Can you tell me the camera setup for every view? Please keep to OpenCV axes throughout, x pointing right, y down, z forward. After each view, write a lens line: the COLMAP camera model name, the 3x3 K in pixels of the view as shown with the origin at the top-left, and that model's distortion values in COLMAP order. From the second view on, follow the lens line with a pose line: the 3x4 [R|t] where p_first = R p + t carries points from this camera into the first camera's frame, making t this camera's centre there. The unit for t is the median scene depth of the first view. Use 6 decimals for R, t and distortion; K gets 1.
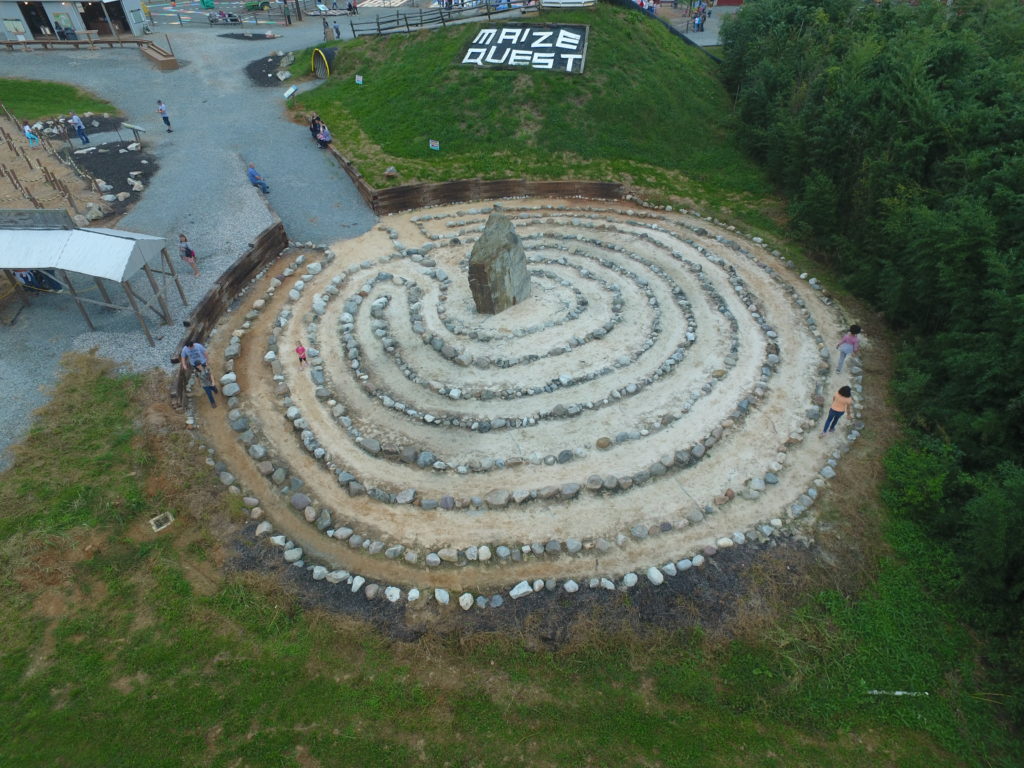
lens RADIAL K [[592.5, 0, 511.9], [0, 592.5, 384.5], [0, 0, 1]] dist [0.002851, 0.001883]
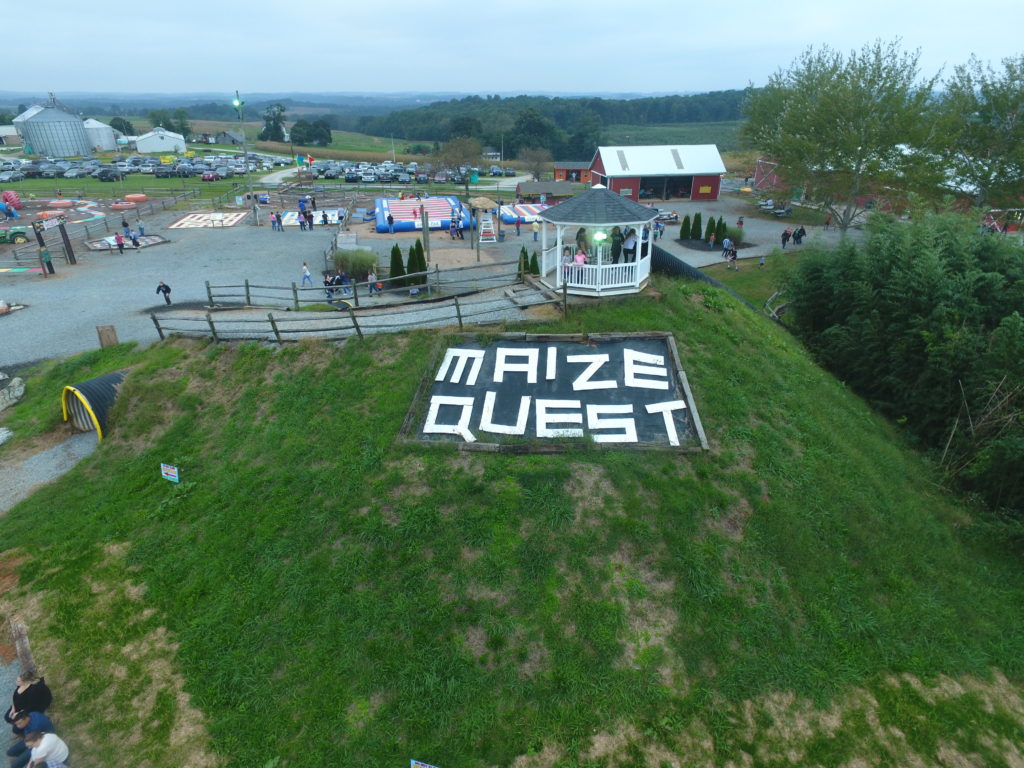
lens RADIAL K [[592.5, 0, 513.6], [0, 592.5, 387.2], [0, 0, 1]] dist [0.002851, 0.001883]
pose [[0.962669, -0.114503, 0.245272, -0.126611], [0.166074, 0.965380, -0.201147, -0.483602], [-0.213749, 0.234371, 0.948357, 0.565168]]
